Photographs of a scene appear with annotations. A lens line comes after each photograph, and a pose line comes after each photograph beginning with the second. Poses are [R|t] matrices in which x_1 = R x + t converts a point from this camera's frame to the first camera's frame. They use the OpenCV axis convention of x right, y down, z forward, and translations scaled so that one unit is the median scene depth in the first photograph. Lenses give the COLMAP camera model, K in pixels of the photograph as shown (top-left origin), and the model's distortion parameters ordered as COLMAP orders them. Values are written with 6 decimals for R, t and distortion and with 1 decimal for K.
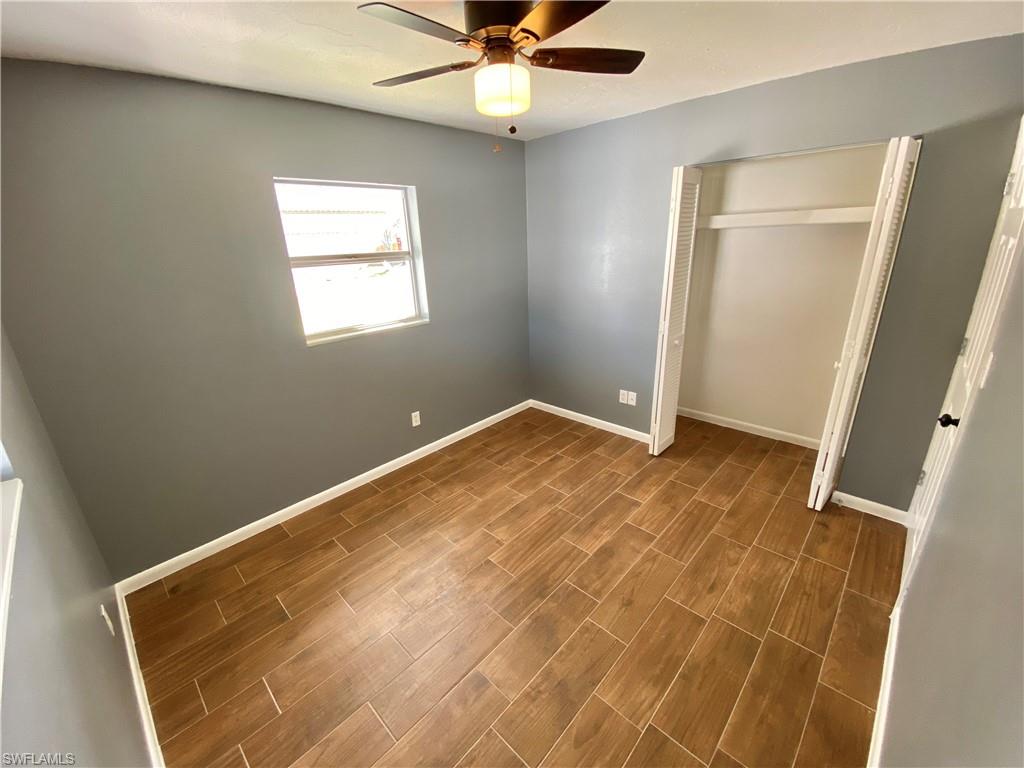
lens RADIAL K [[418.0, 0, 509.3], [0, 418.0, 386.5], [0, 0, 1]] dist [0.025458, -0.020738]
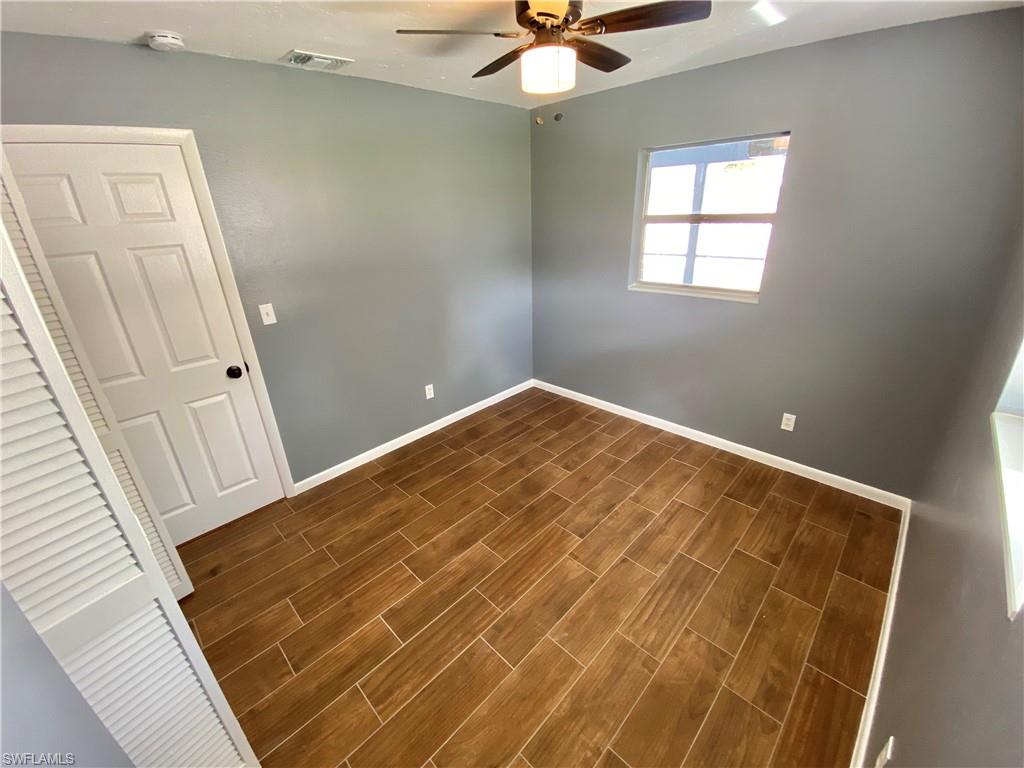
lens RADIAL K [[418.0, 0, 509.3], [0, 418.0, 386.5], [0, 0, 1]] dist [0.025458, -0.020738]
pose [[-0.996677, 0.068001, 0.044842, 0.049636], [0.080356, 0.730693, 0.677960, -0.515265], [0.013336, 0.679311, -0.733730, 1.389099]]
